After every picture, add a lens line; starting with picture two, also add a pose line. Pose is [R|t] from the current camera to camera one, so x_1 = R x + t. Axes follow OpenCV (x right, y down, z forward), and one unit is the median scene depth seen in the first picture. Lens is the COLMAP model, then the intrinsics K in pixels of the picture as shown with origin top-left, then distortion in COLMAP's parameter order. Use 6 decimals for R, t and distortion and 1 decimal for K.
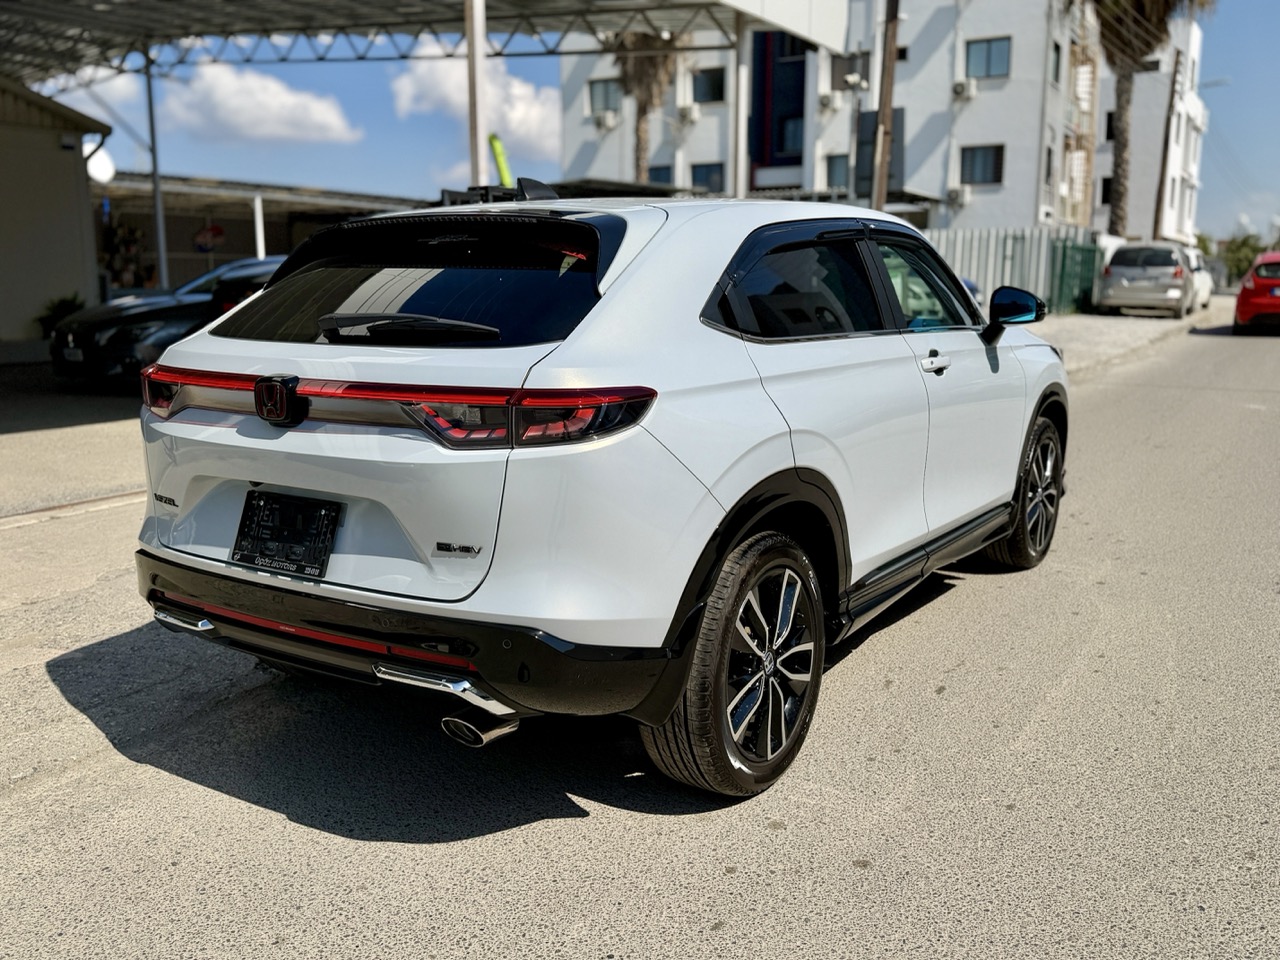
lens RADIAL K [[1132.6, 0, 646.1], [0, 1132.6, 488.2], [0, 0, 1]] dist [0.052138, -0.081332]
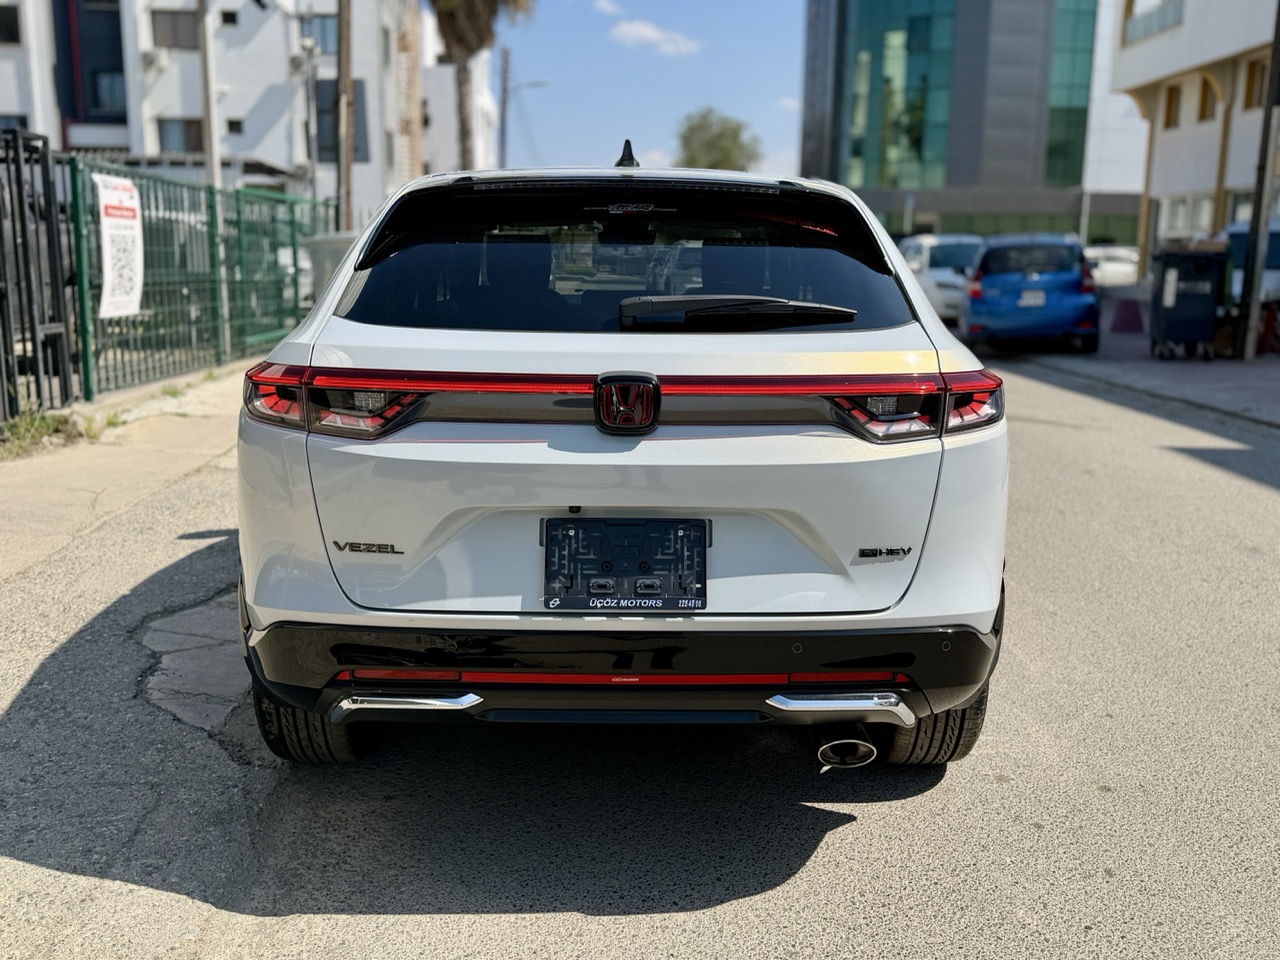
lens RADIAL K [[1132.6, 0, 643.9], [0, 1132.6, 477.0], [0, 0, 1]] dist [0.052138, -0.081332]
pose [[0.824006, -0.092324, 0.559009, -0.712321], [0.086579, 0.995565, 0.036803, -0.049207], [-0.559927, 0.018072, 0.828345, 0.297176]]
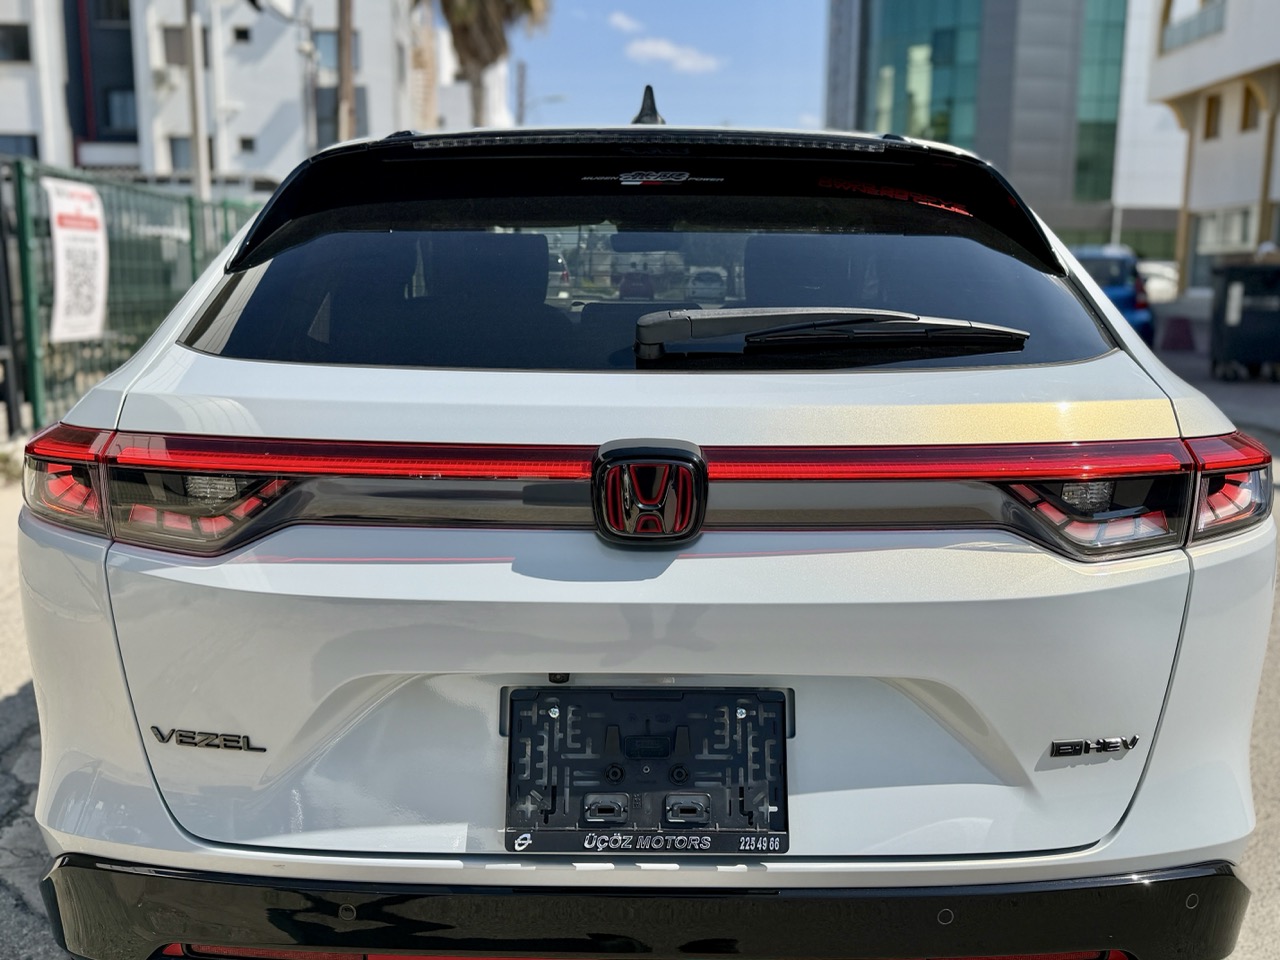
lens RADIAL K [[1132.6, 0, 641.3], [0, 1132.6, 480.3], [0, 0, 1]] dist [0.052138, -0.081332]
pose [[0.834524, -0.085629, 0.544277, -0.533919], [0.088121, 0.995876, 0.021563, -0.086346], [-0.543879, 0.029967, 0.838628, 0.564672]]
